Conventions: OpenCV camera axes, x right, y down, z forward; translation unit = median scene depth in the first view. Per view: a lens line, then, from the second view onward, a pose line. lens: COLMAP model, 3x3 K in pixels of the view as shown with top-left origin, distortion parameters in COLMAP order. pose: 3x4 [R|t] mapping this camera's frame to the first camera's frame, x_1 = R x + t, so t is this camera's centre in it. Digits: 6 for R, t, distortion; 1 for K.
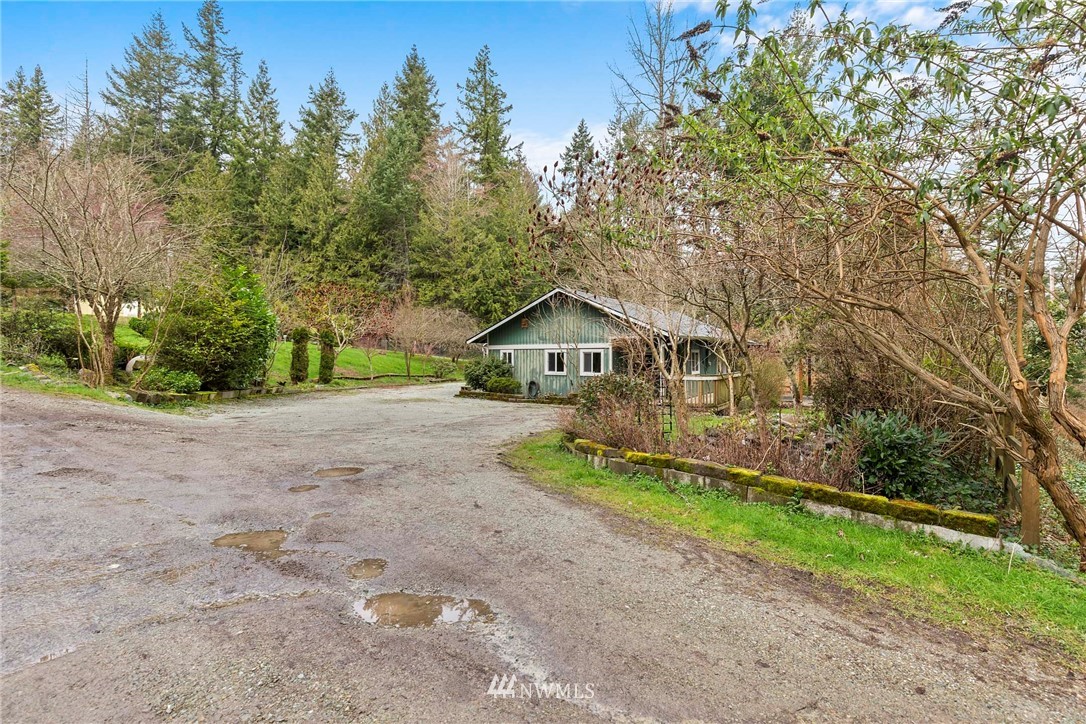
lens RADIAL K [[475.8, 0, 543.6], [0, 475.8, 354.7], [0, 0, 1]] dist [-0.005145, -0.000296]
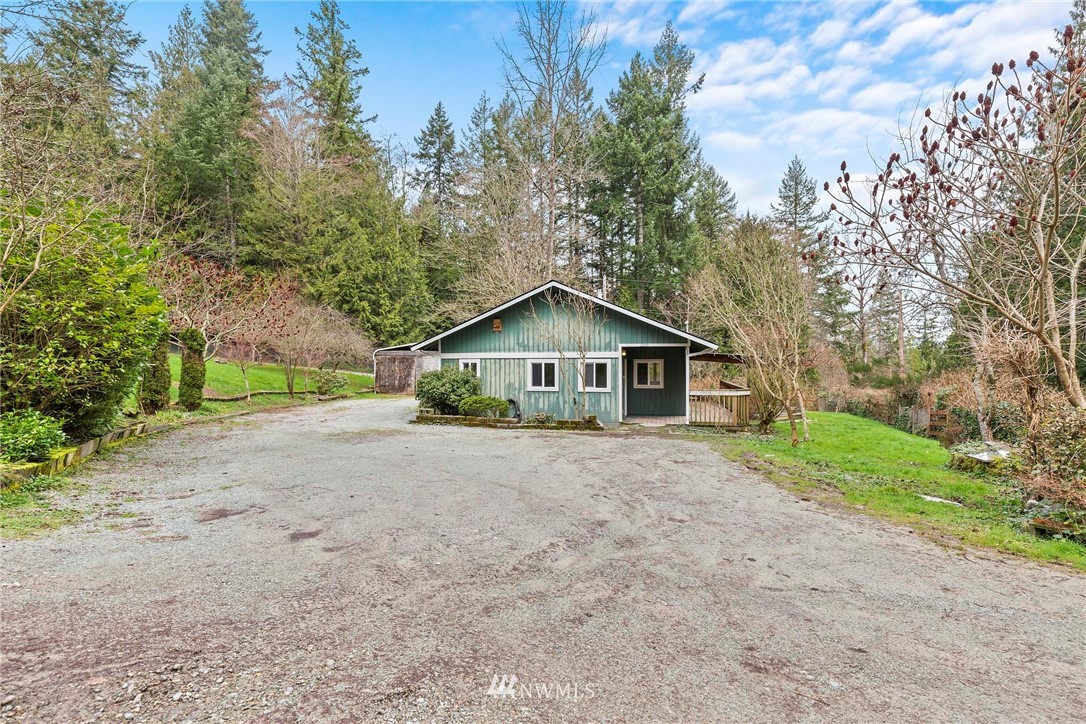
lens RADIAL K [[494.1, 0, 543.3], [0, 494.1, 367.0], [0, 0, 1]] dist [0.004292, -0.001394]
pose [[0.943286, -0.003778, 0.331959, -0.088043], [0.000170, 0.999941, 0.010899, -0.002365], [-0.331980, -0.010225, 0.943231, 0.077199]]
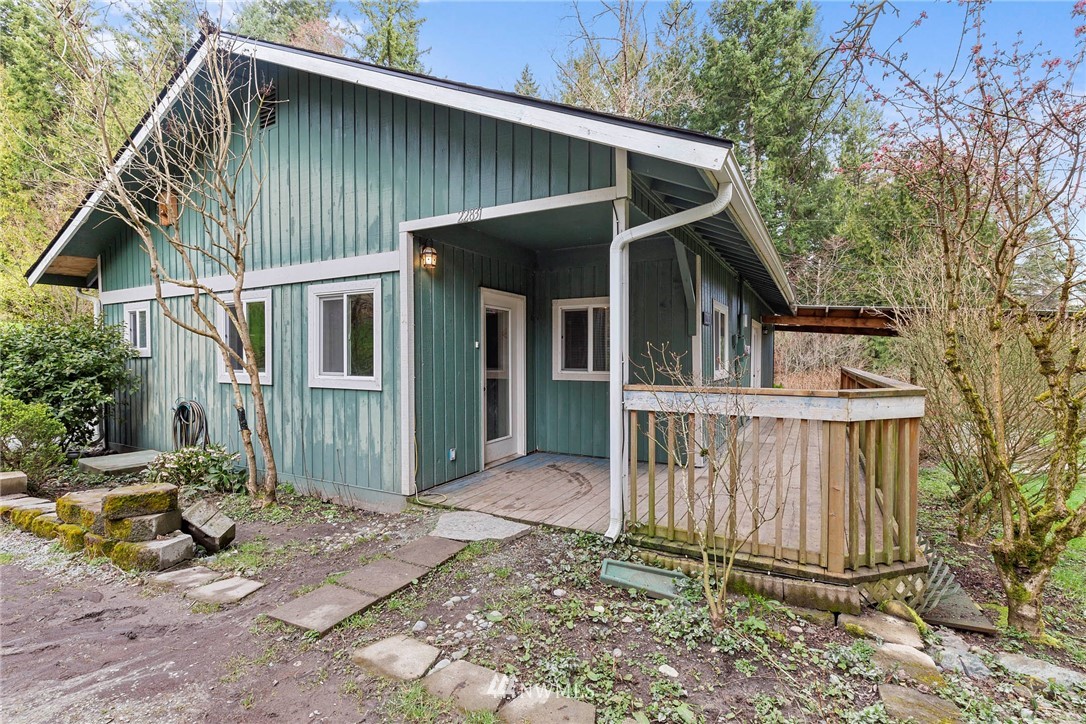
lens RADIAL K [[494.1, 0, 546.8], [0, 494.1, 365.4], [0, 0, 1]] dist [0.004292, -0.001394]
pose [[0.995282, 0.000011, 0.097023, 0.061018], [-0.002431, 0.999689, 0.024832, 0.008590], [-0.096993, -0.024951, 0.994972, 0.245185]]
